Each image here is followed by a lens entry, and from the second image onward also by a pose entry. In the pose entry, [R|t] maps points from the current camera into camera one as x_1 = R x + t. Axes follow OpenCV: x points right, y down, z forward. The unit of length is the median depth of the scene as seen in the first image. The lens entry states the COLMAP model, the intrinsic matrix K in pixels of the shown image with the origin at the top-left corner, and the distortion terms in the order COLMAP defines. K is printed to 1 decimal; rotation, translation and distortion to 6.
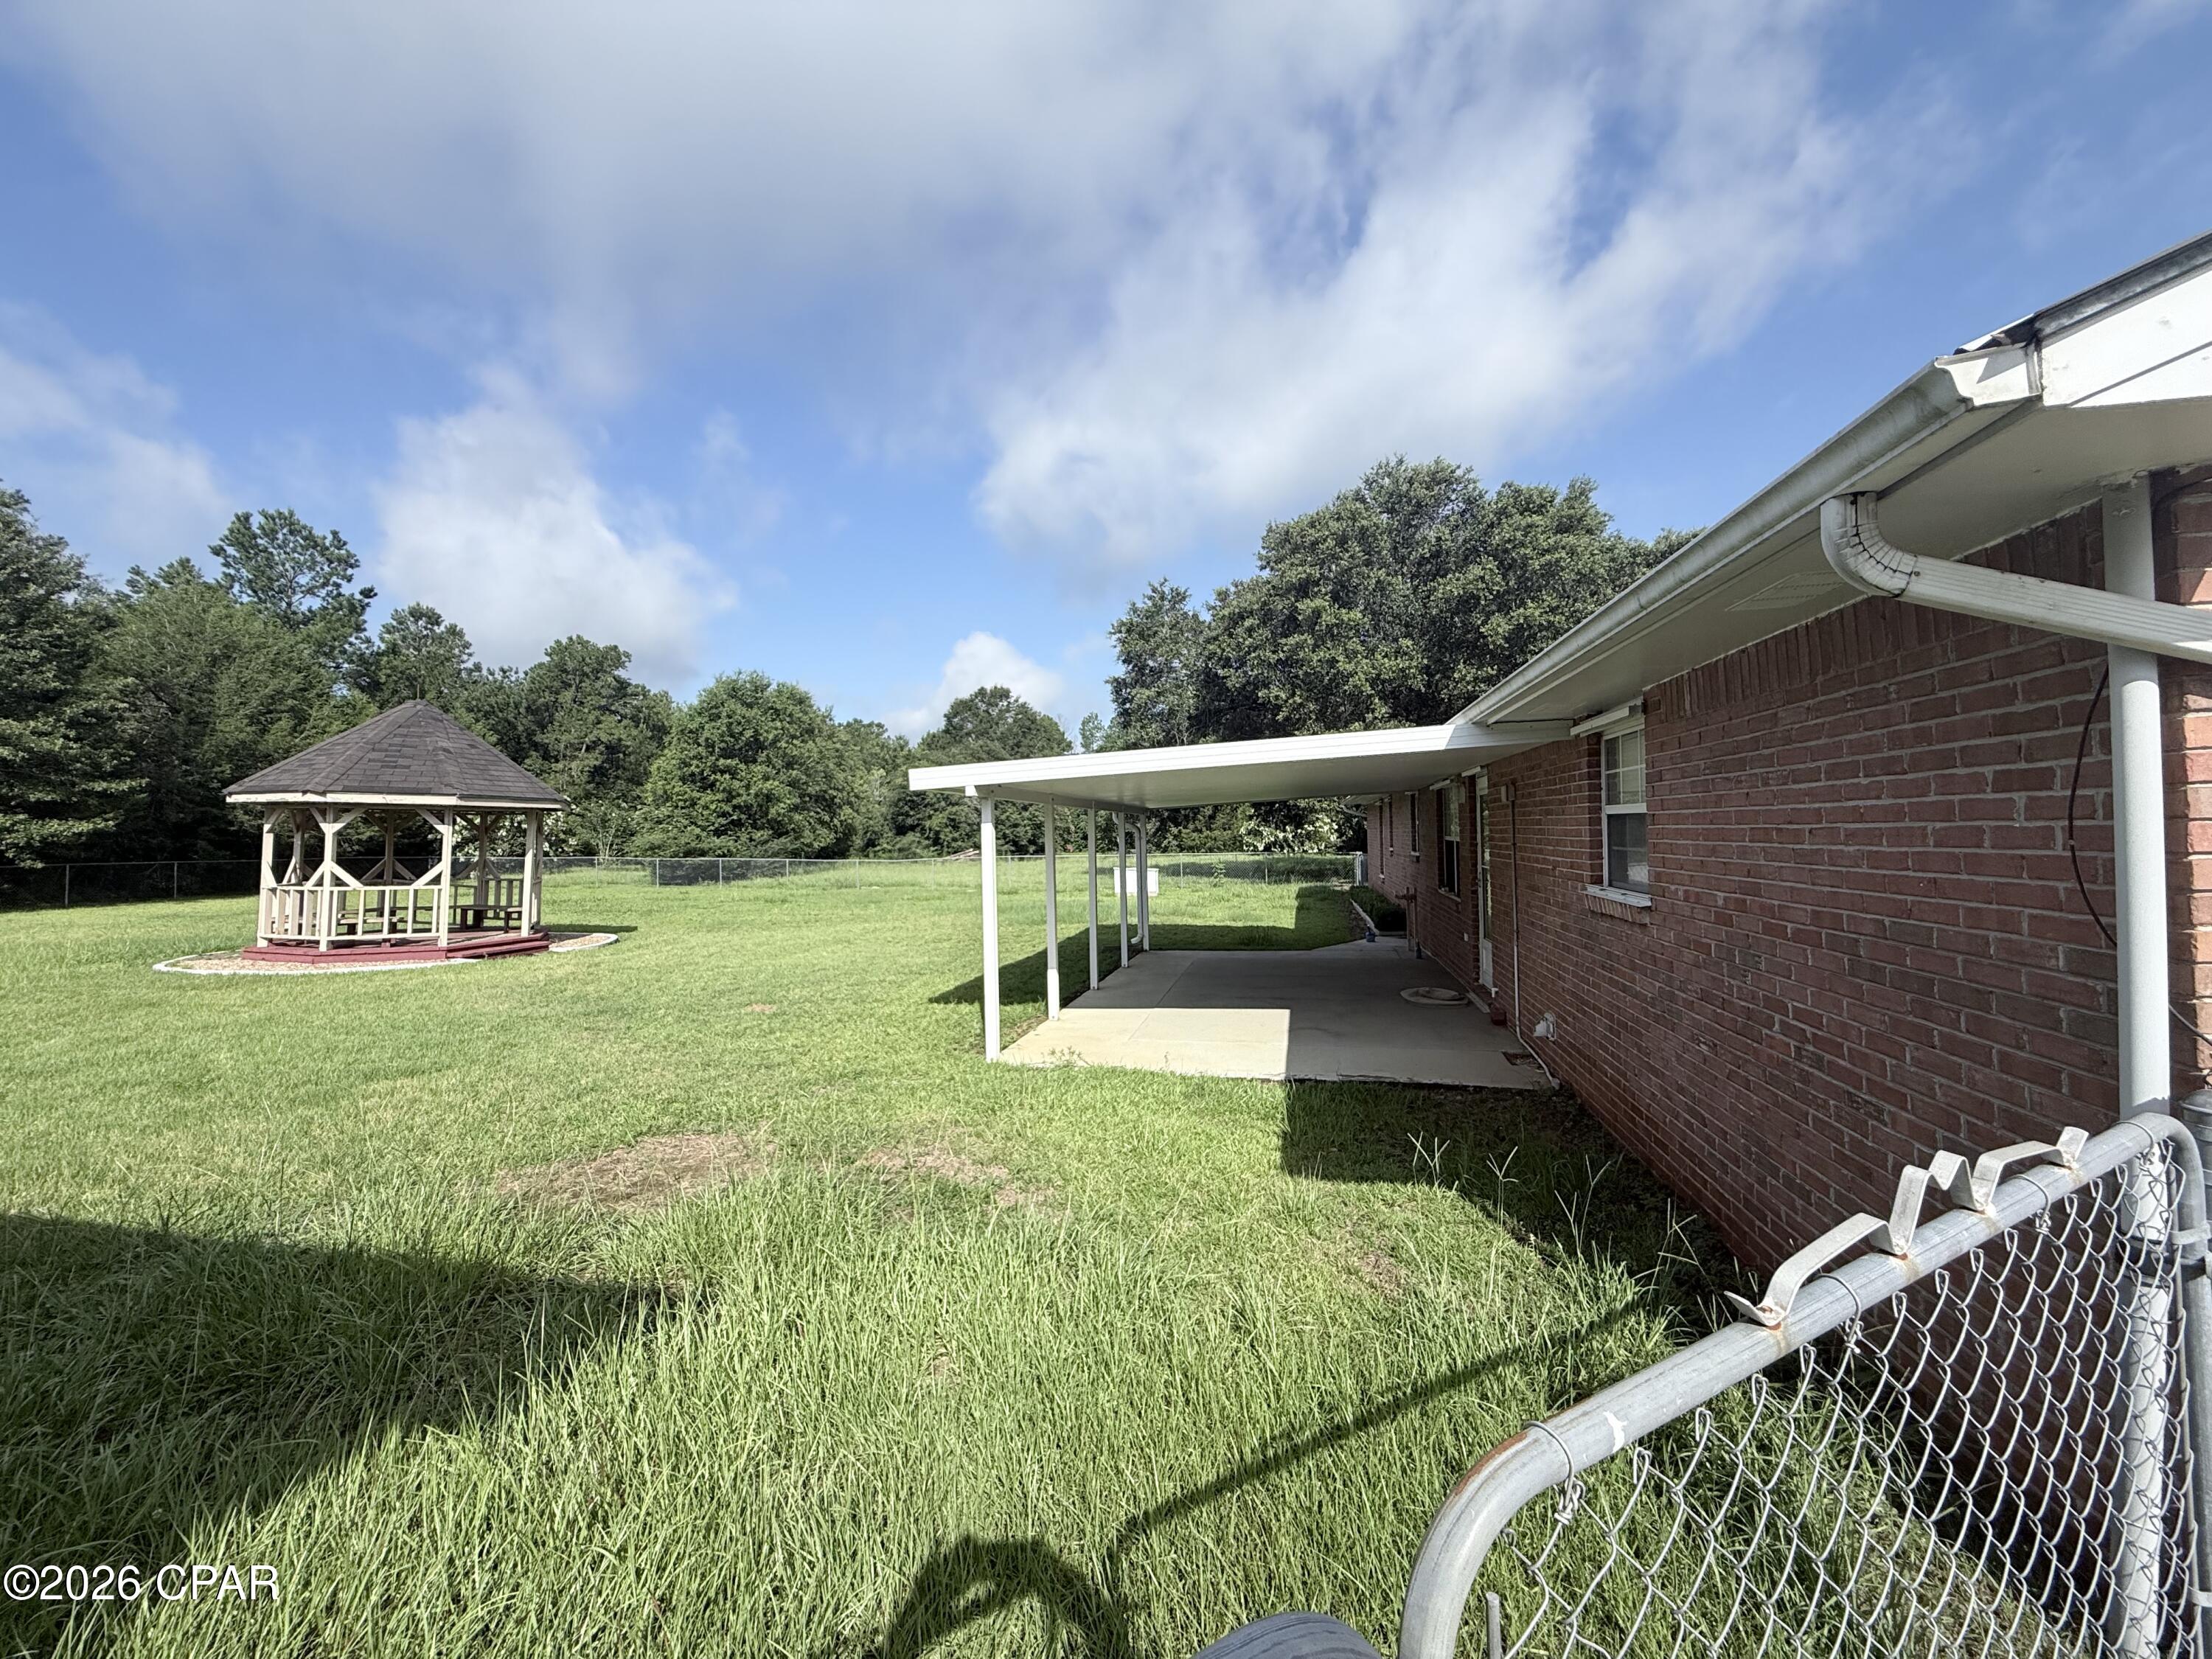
lens RADIAL K [[875.8, 0, 1106.6], [0, 875.8, 827.0], [0, 0, 1]] dist [-0.000673, 0.000630]
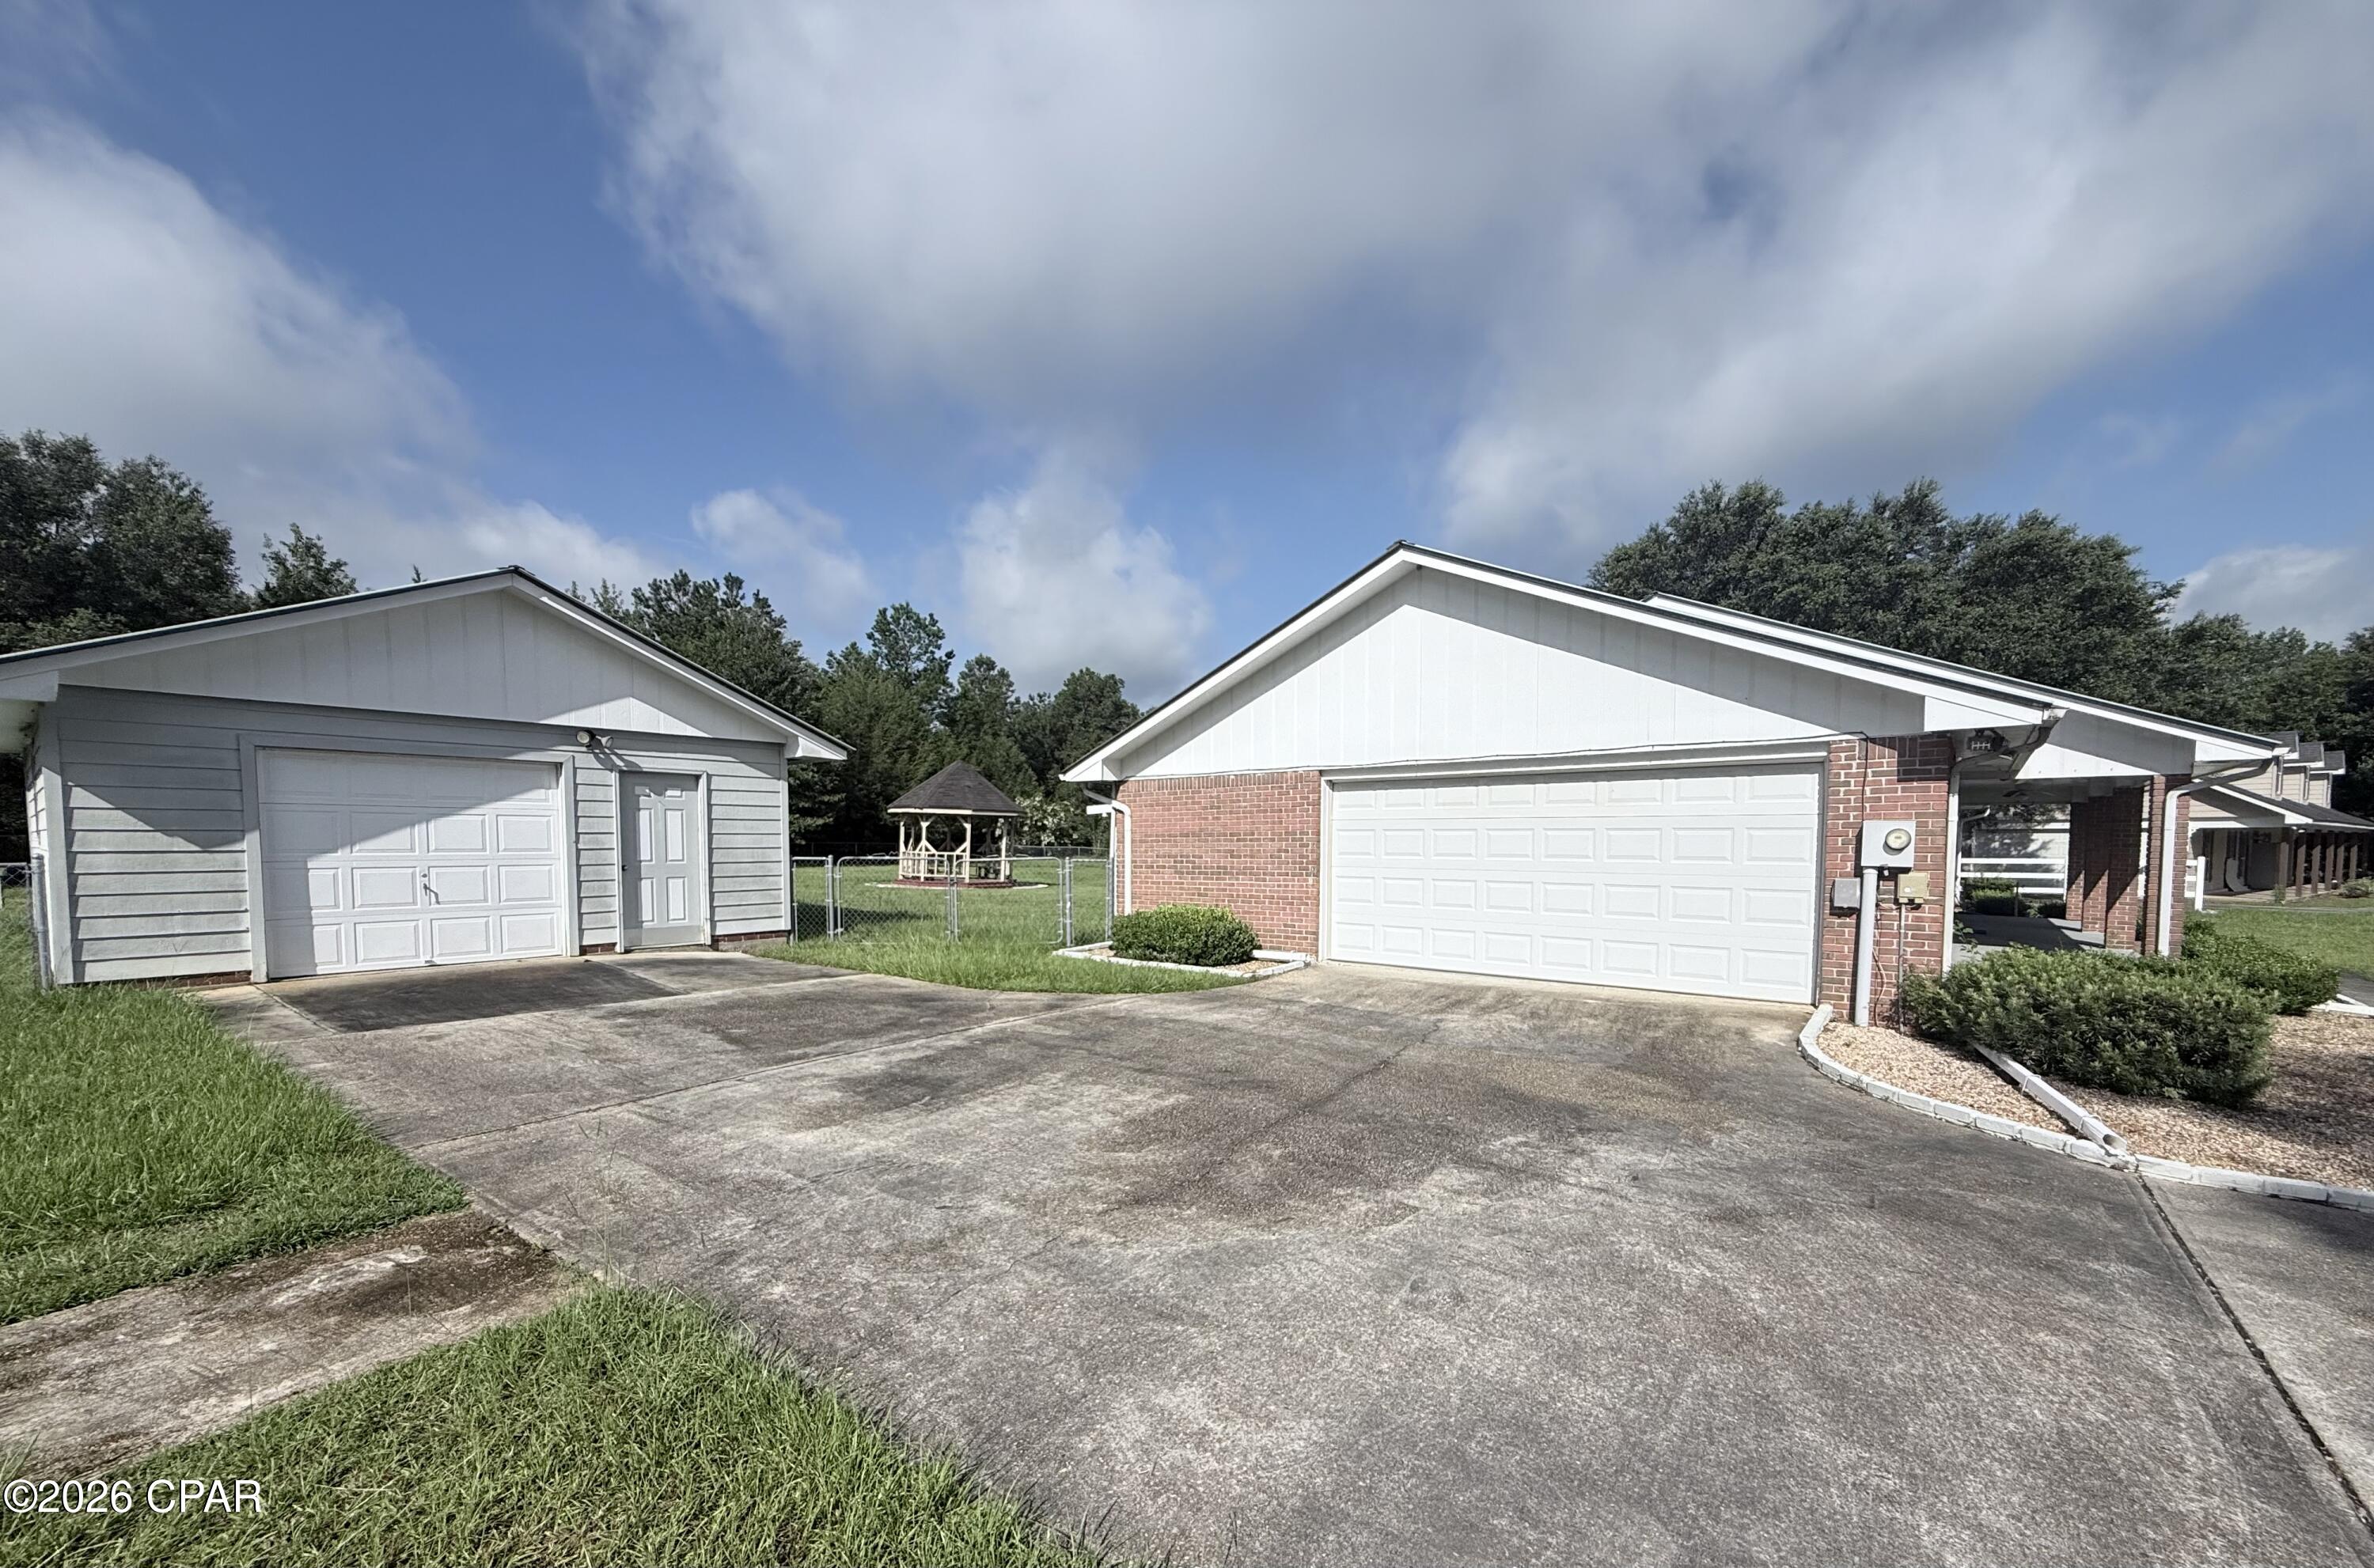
lens RADIAL K [[922.1, 0, 1196.5], [0, 922.1, 890.7], [0, 0, 1]] dist [-0.000605, 0.000013]
pose [[0.901263, 0.043617, -0.431072, 0.177375], [-0.014263, 0.997368, 0.071095, -0.001919], [0.433038, -0.057927, 0.899512, -0.192004]]
